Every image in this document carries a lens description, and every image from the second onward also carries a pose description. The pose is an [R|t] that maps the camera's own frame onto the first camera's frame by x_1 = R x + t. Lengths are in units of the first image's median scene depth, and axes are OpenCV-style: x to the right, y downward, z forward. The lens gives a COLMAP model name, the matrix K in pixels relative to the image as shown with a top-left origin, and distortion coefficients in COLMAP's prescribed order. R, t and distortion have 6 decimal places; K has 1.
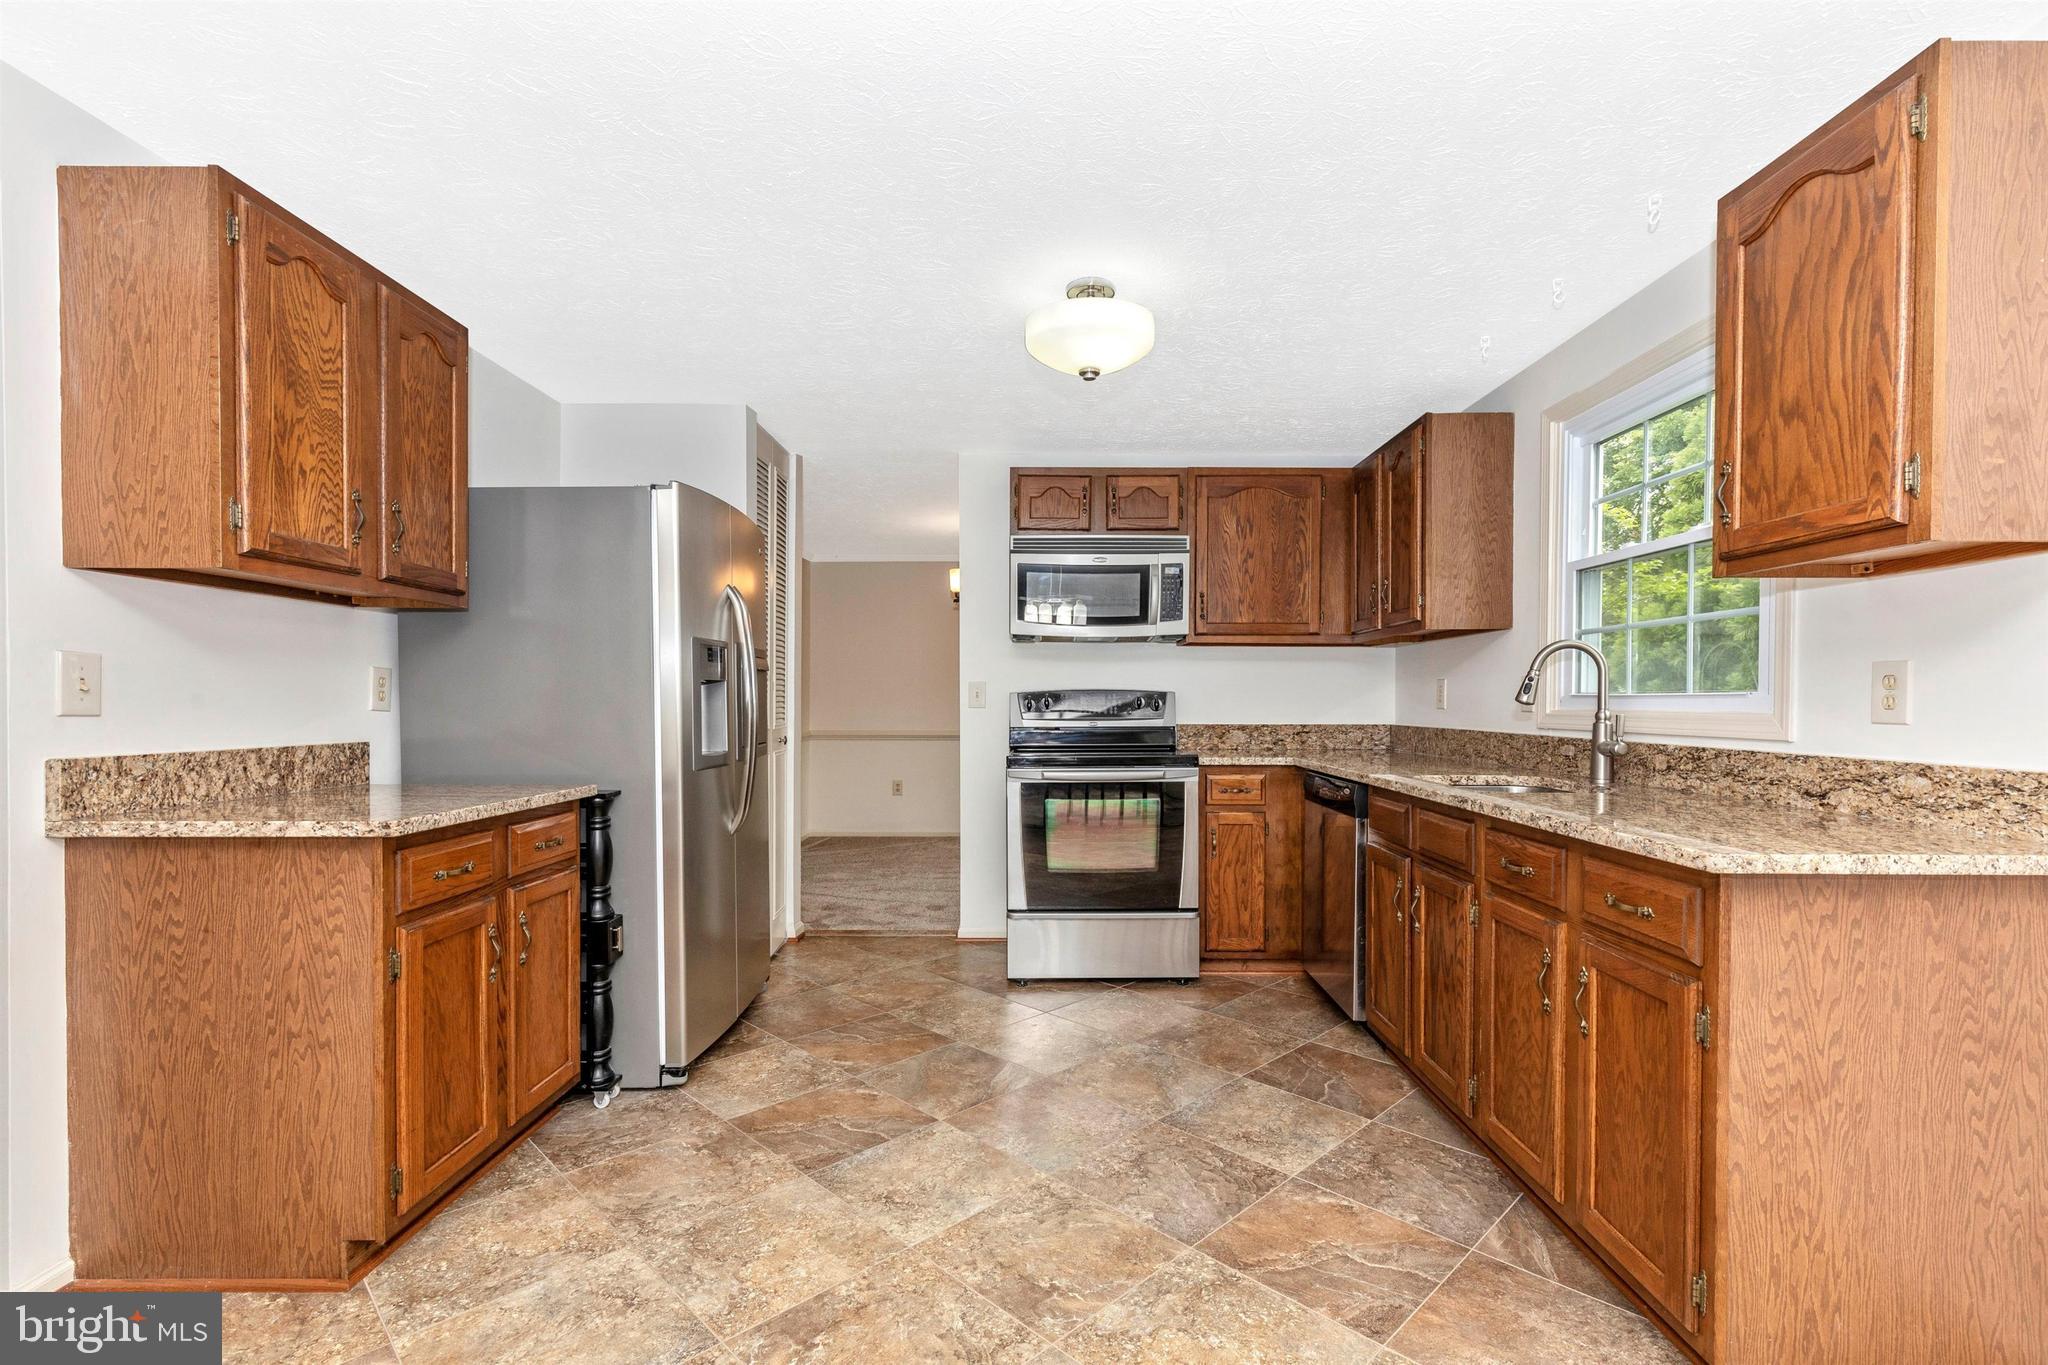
lens RADIAL K [[930.4, 0, 1042.5], [0, 930.4, 737.8], [0, 0, 1]] dist [0.012342, -0.003208]
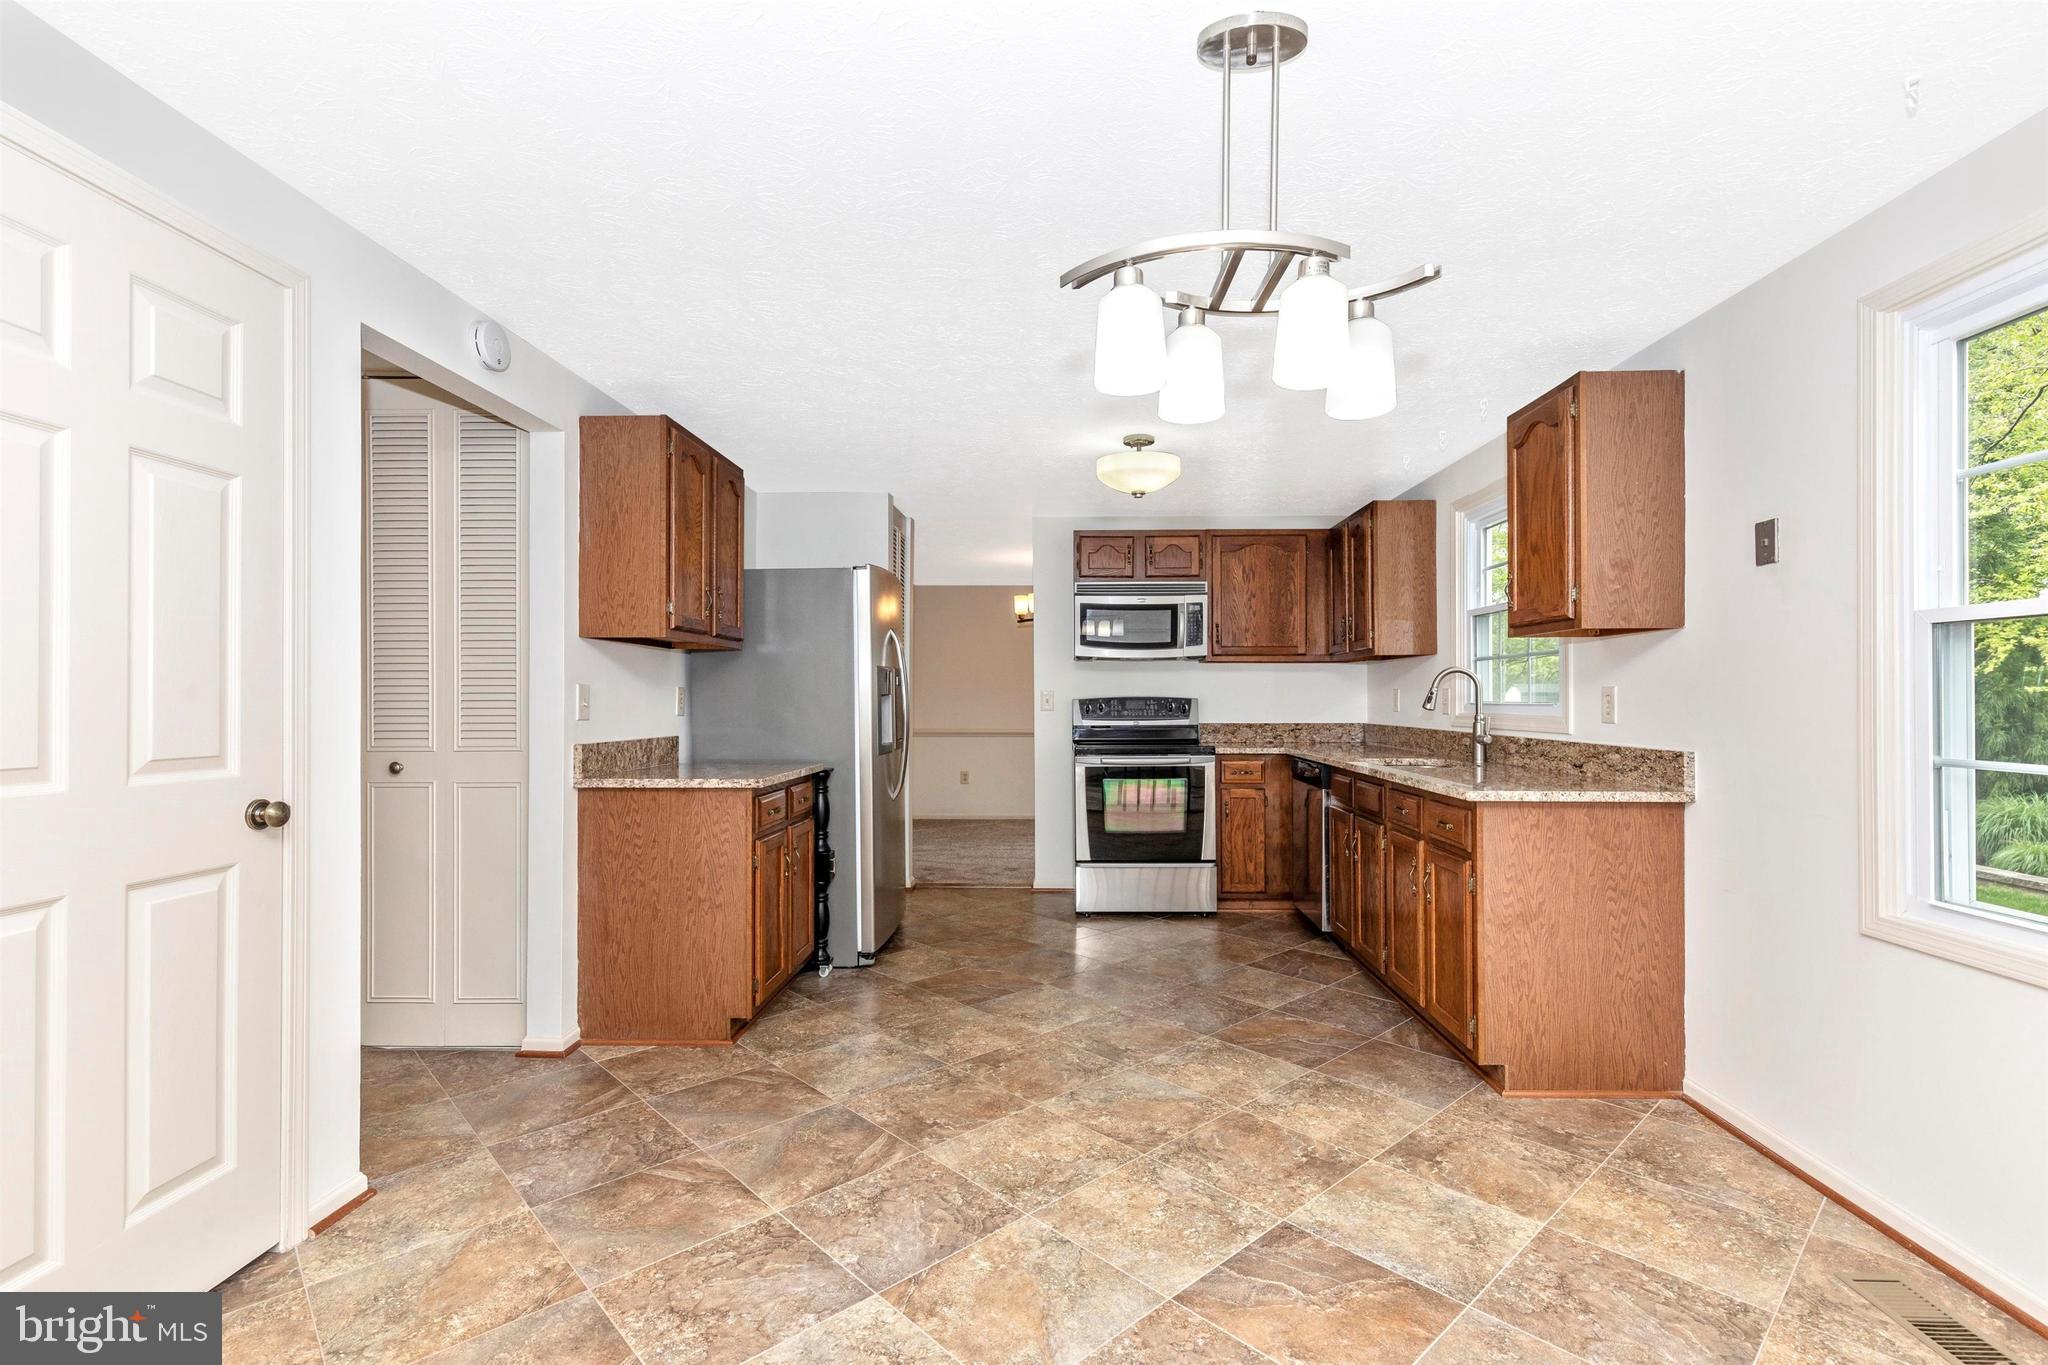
lens RADIAL K [[951.3, 0, 1055.1], [0, 951.3, 724.7], [0, 0, 1]] dist [0.015775, -0.004536]
pose [[0.999927, 0.000254, -0.012097, -0.081123], [-0.000385, 0.999941, -0.010815, 0.005682], [0.012093, 0.010819, 0.999868, -0.671013]]
